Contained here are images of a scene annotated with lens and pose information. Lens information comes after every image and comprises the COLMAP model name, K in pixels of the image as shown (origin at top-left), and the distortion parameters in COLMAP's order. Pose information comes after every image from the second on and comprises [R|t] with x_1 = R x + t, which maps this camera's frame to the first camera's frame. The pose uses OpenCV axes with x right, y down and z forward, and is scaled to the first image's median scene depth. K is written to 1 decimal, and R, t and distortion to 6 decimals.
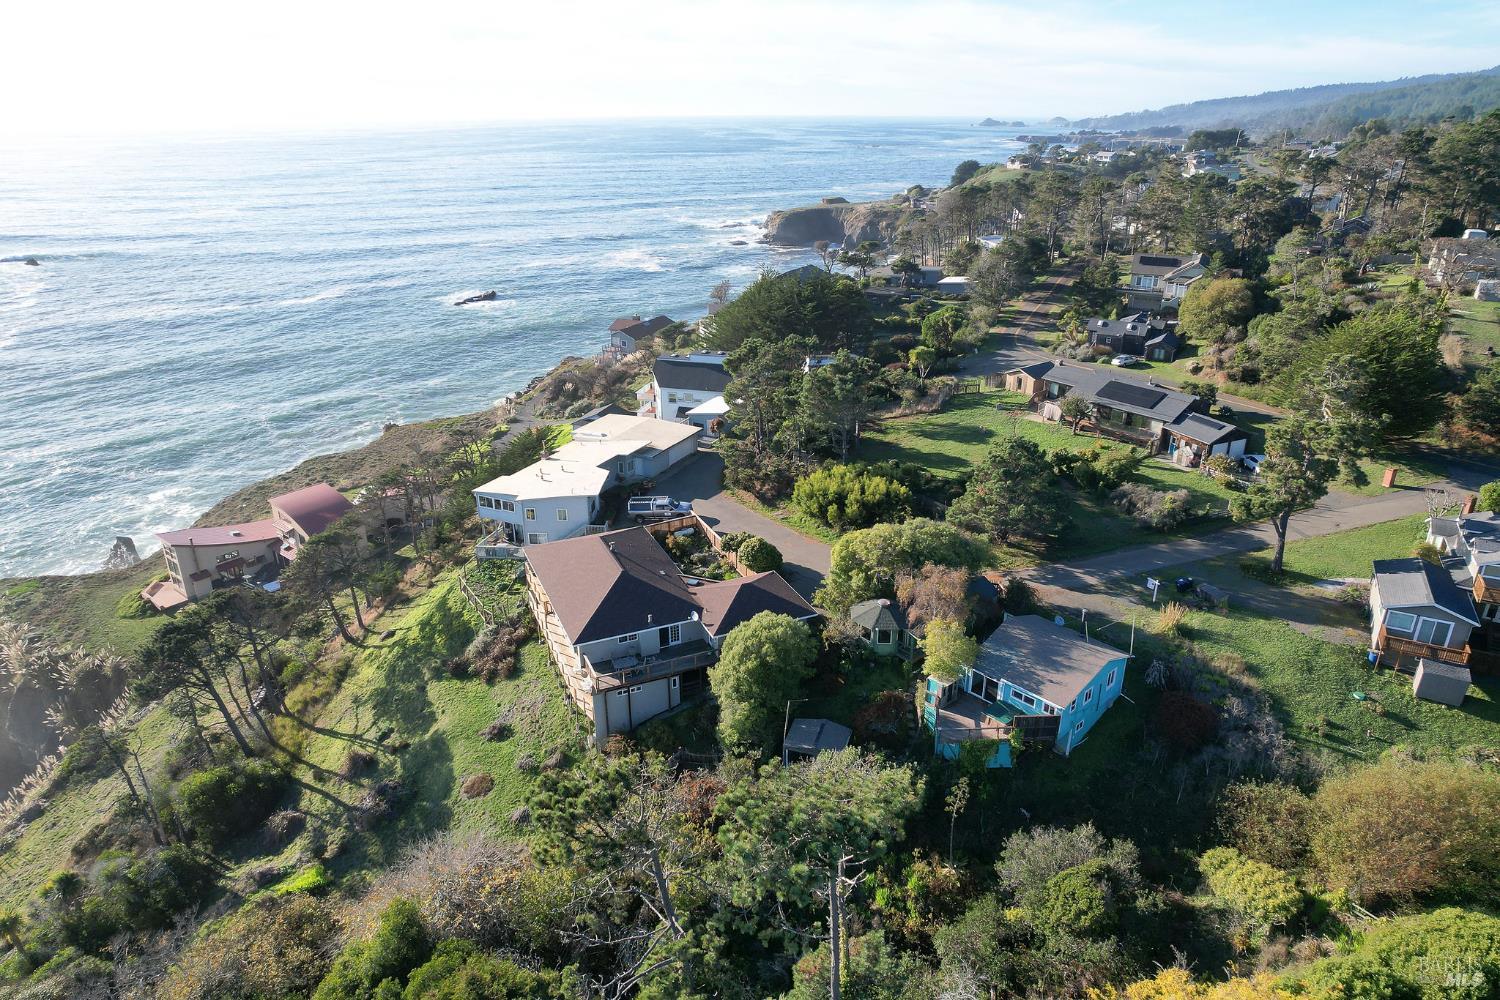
lens RADIAL K [[957.5, 0, 749.5], [0, 957.5, 500.9], [0, 0, 1]] dist [-0.077130, 0.068379]
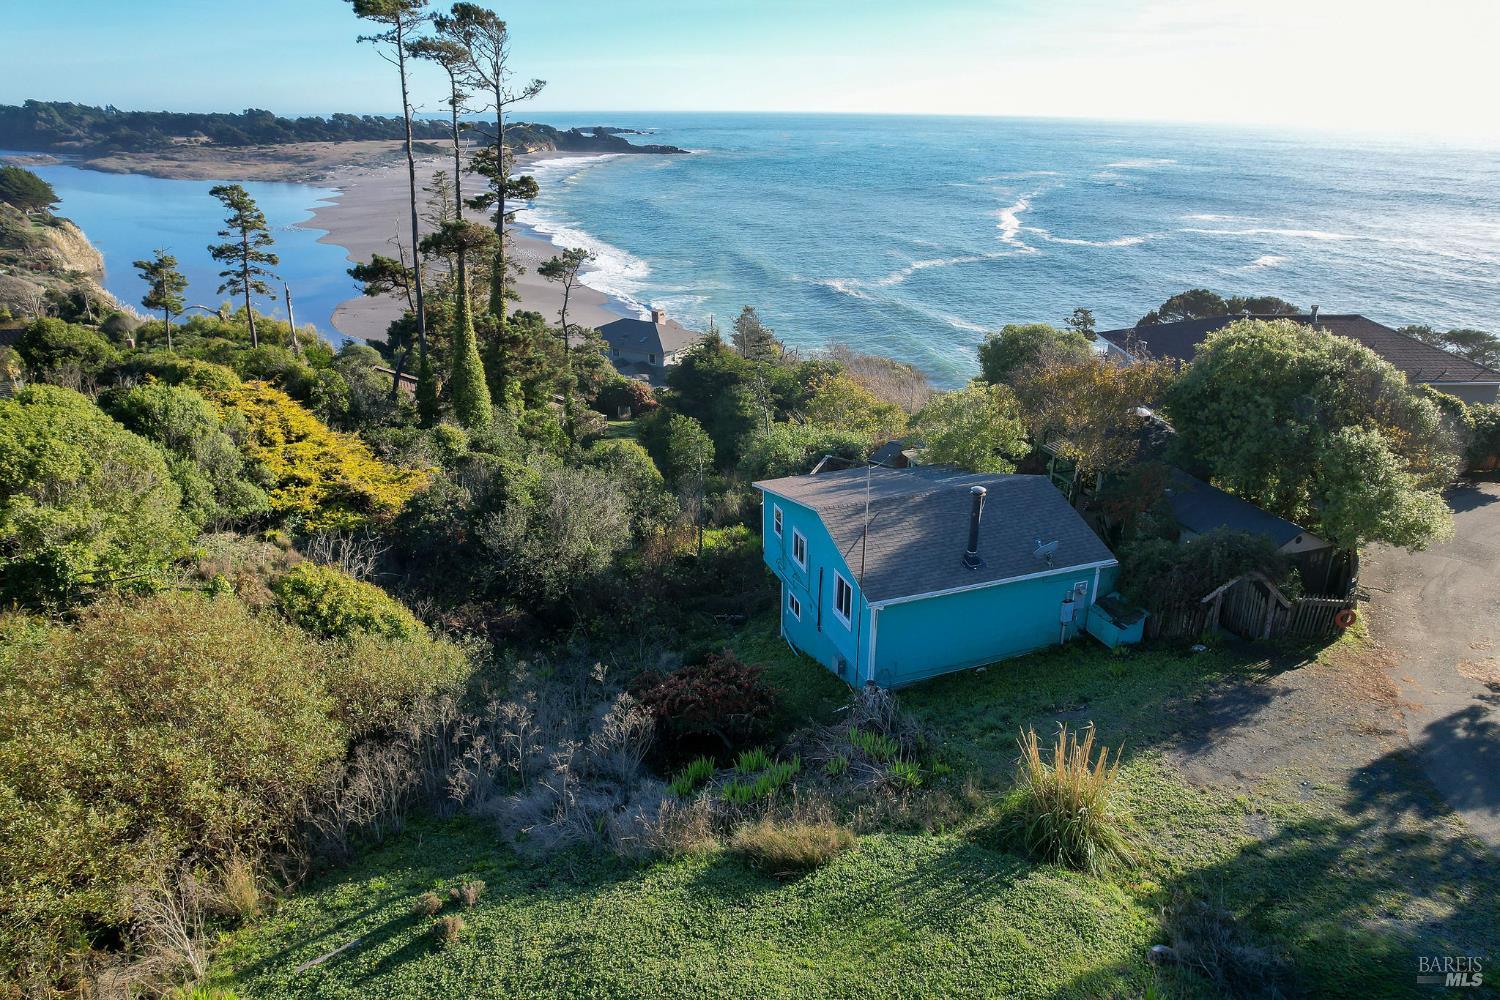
lens RADIAL K [[957.5, 0, 751.8], [0, 957.5, 499.3], [0, 0, 1]] dist [-0.077130, 0.068379]
pose [[-0.389079, 0.349799, -0.852208, 0.535527], [-0.353789, 0.797418, 0.488833, -0.026619], [0.850559, 0.491696, -0.186503, 0.739805]]
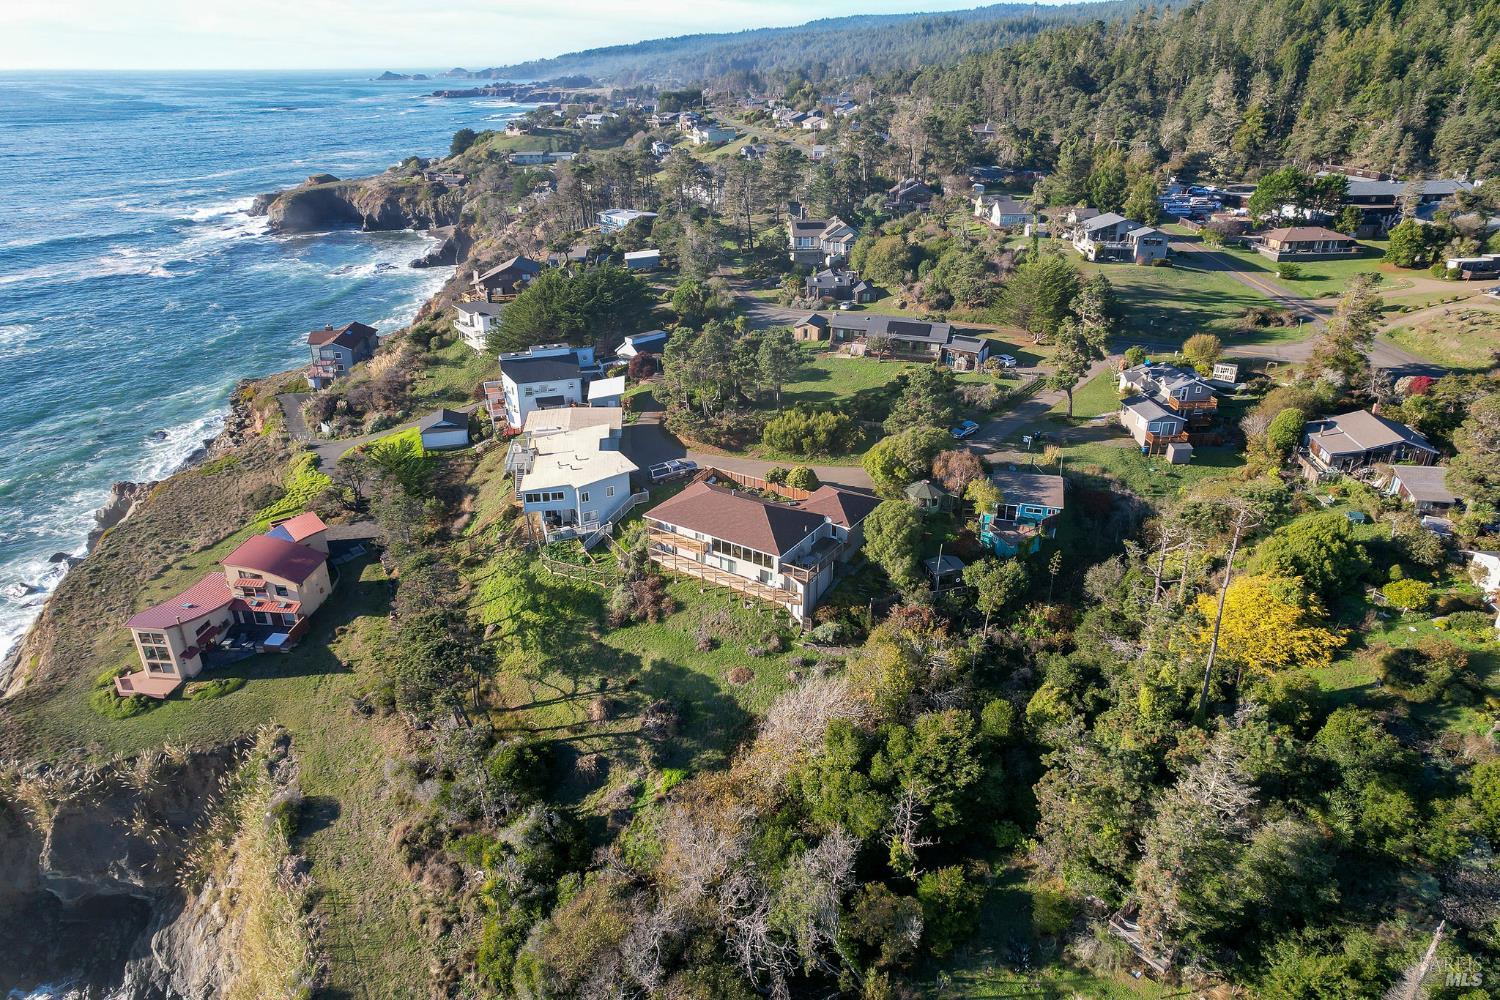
lens RADIAL K [[957.5, 0, 750.3], [0, 957.5, 501.1], [0, 0, 1]] dist [-0.077130, 0.068379]
pose [[0.837366, -0.231480, 0.495212, -0.695226], [0.208339, 0.972683, 0.102382, -0.065424], [-0.505383, 0.017441, 0.862719, -0.162236]]
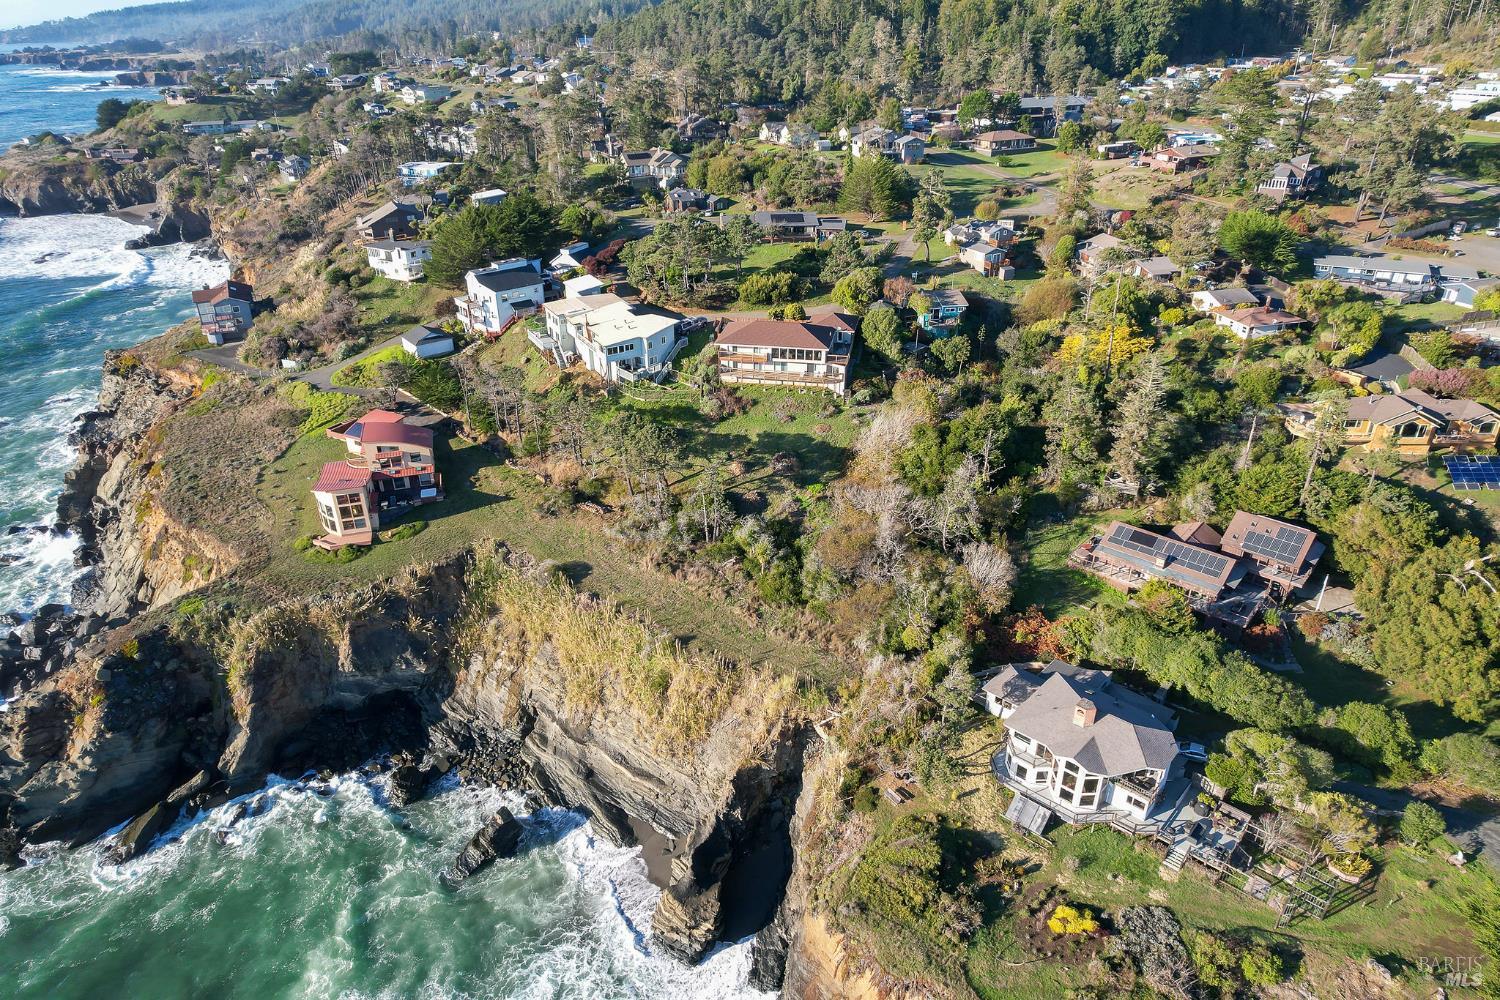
lens RADIAL K [[957.5, 0, 748.2], [0, 957.5, 502.8], [0, 0, 1]] dist [-0.077130, 0.068379]
pose [[0.570399, -0.385146, 0.725471, -1.502903], [0.322407, 0.917346, 0.233519, -0.069592], [-0.755446, 0.100698, 0.647427, -0.162276]]
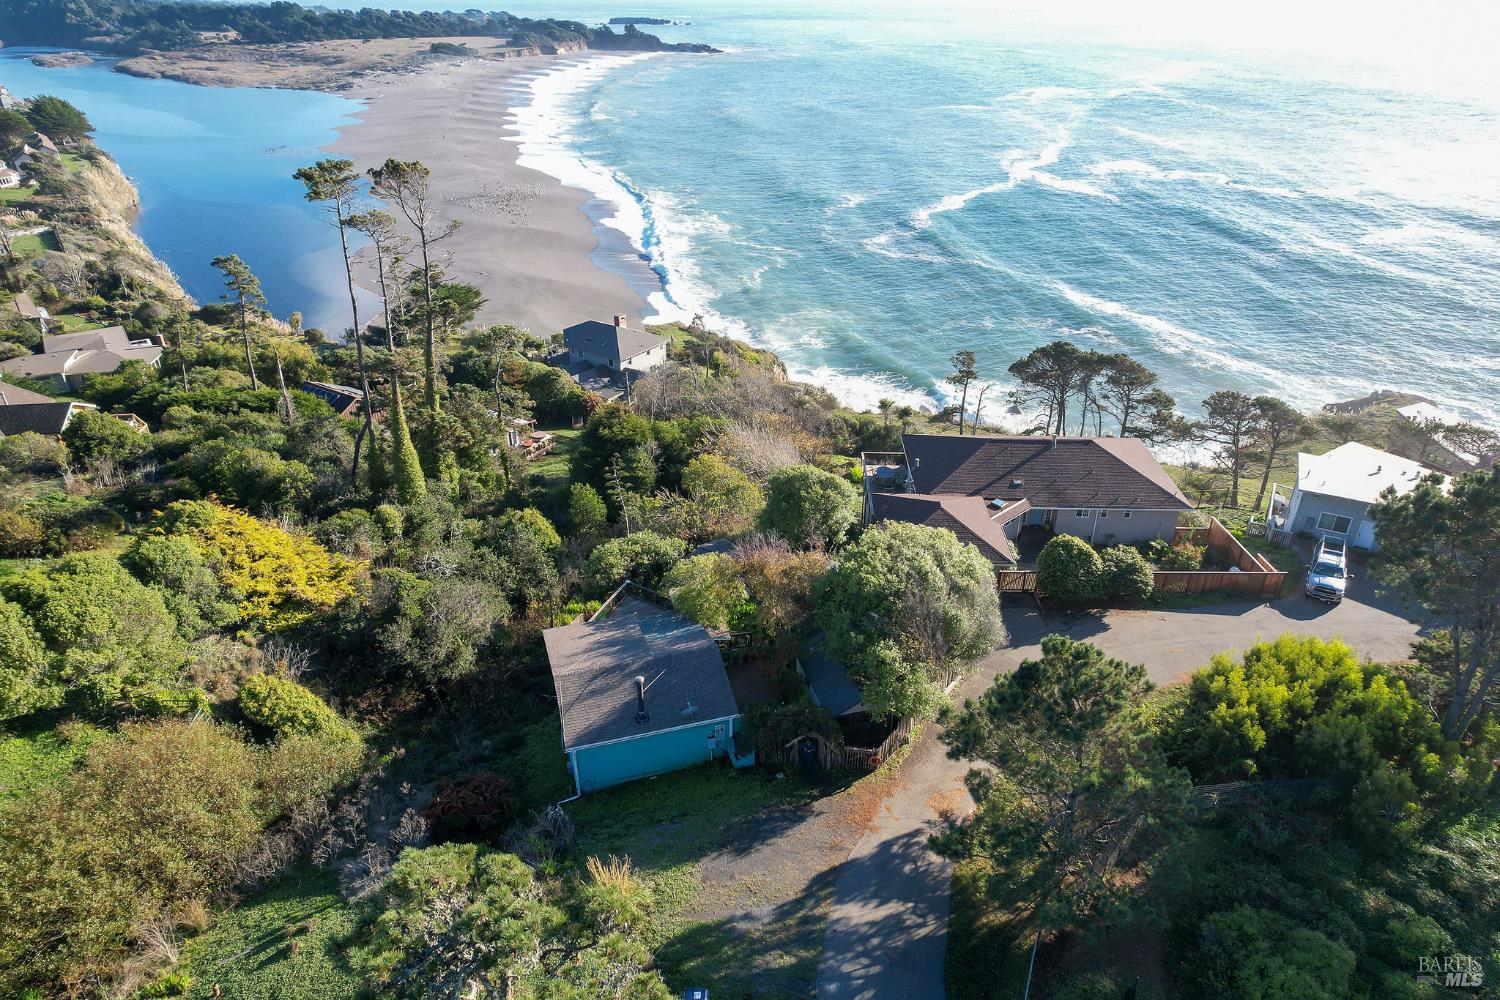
lens RADIAL K [[957.5, 0, 749.4], [0, 957.5, 499.6], [0, 0, 1]] dist [-0.077130, 0.068379]
pose [[-0.429871, 0.429090, -0.794413, 0.573252], [-0.345776, 0.734541, 0.583856, -0.267981], [0.834056, 0.525672, -0.167389, 0.819332]]
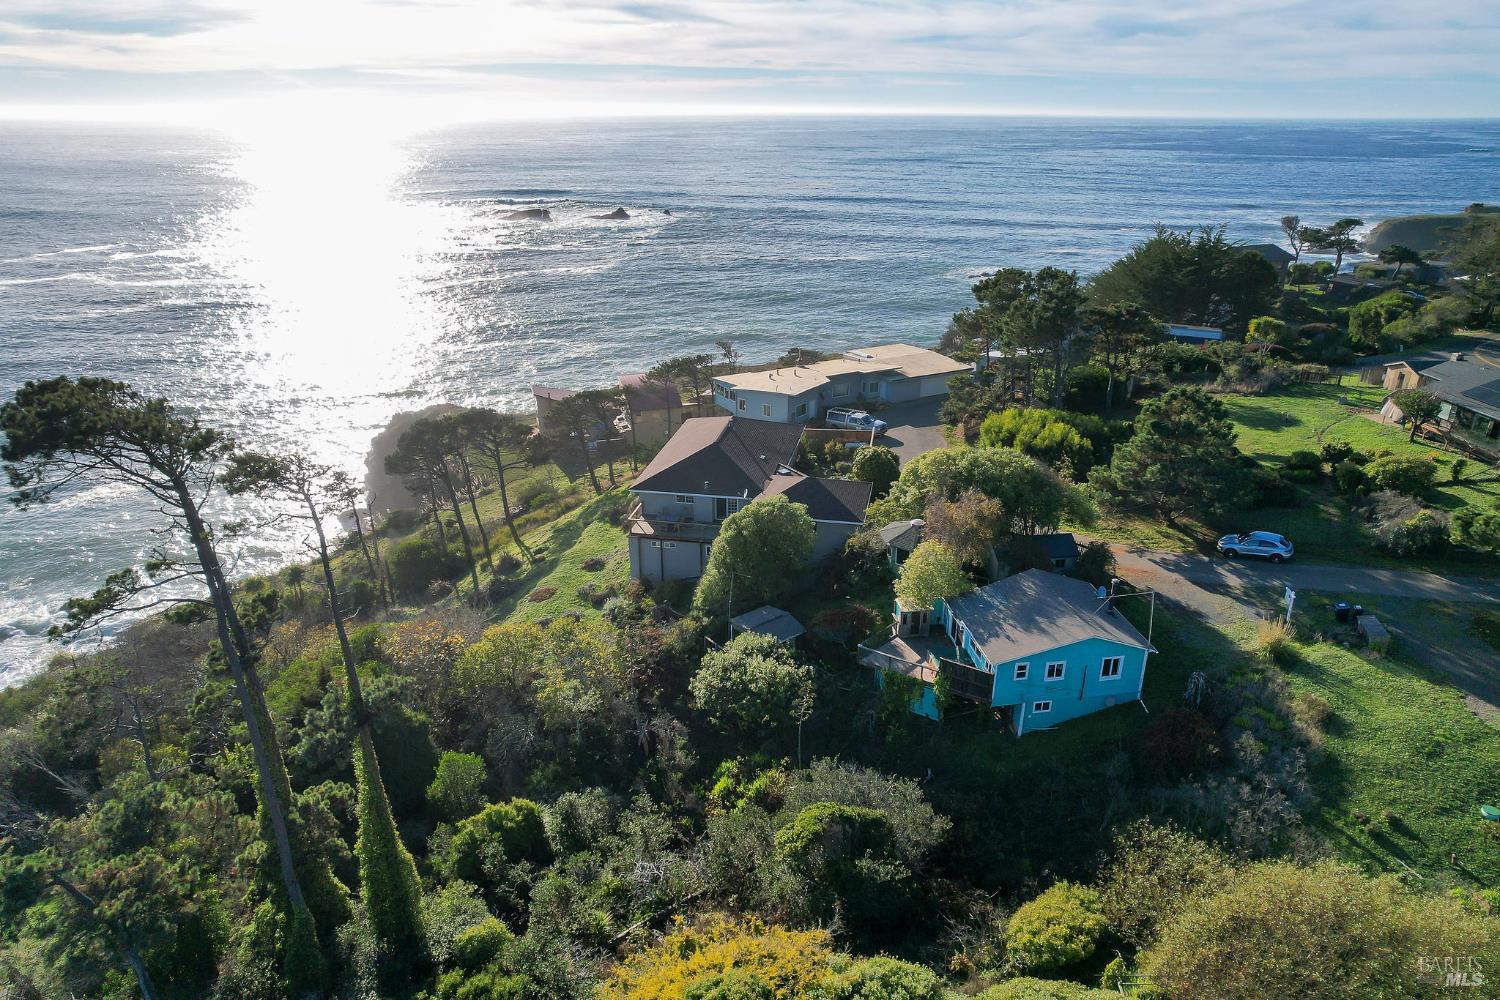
lens RADIAL K [[957.5, 0, 752.3], [0, 957.5, 497.2], [0, 0, 1]] dist [-0.077130, 0.068379]
pose [[0.822781, 0.217950, -0.524909, 0.375129], [-0.218244, 0.973904, 0.062288, 0.048543], [0.524786, 0.063309, 0.848876, 0.124550]]
